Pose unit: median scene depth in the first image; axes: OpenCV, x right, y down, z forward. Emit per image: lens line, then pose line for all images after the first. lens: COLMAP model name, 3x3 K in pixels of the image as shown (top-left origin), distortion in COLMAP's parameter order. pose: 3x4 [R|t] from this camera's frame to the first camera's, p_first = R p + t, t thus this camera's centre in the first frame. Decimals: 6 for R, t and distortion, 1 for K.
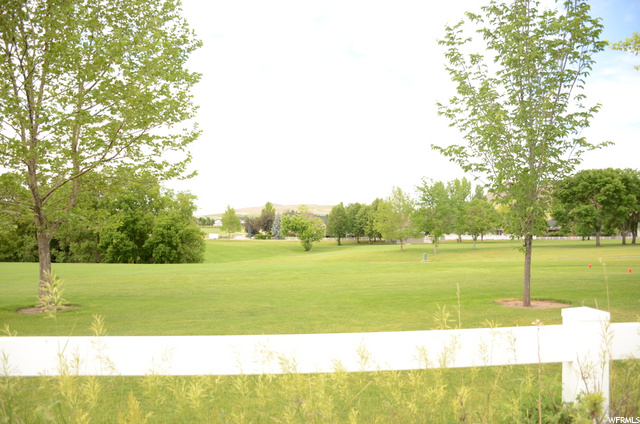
lens RADIAL K [[496.3, 0, 320.0], [0, 496.3, 212.0], [0, 0, 1]] dist [-0.083880, 0.001767]
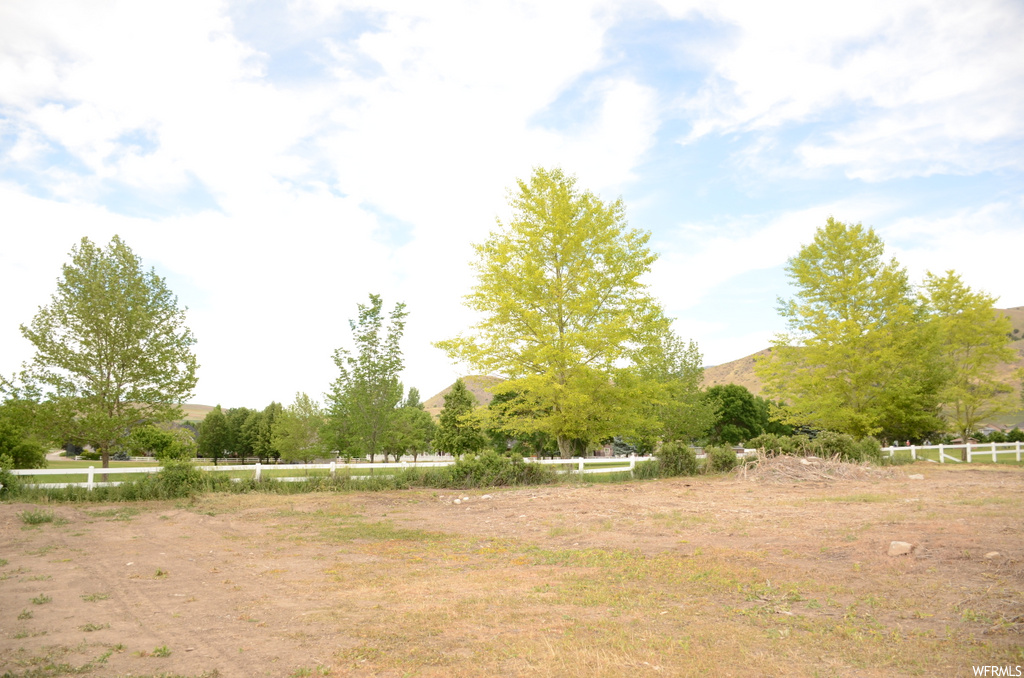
lens RADIAL K [[794.2, 0, 512.0], [0, 794.2, 339.0], [0, 0, 1]] dist [-0.083880, 0.001767]
pose [[0.914553, 0.055871, 0.400588, -0.029116], [-0.015790, 0.994590, -0.102670, -0.007763], [-0.404158, 0.087572, 0.910488, -0.174775]]
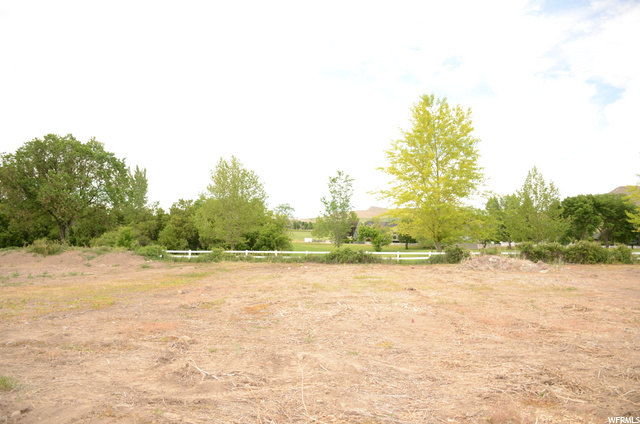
lens RADIAL K [[496.3, 0, 320.0], [0, 496.3, 212.0], [0, 0, 1]] dist [-0.083880, 0.001767]
pose [[0.977684, 0.005898, -0.209998, 0.092592], [-0.007199, 0.999959, -0.005430, -0.018046], [0.209957, 0.006821, 0.977687, -0.258644]]
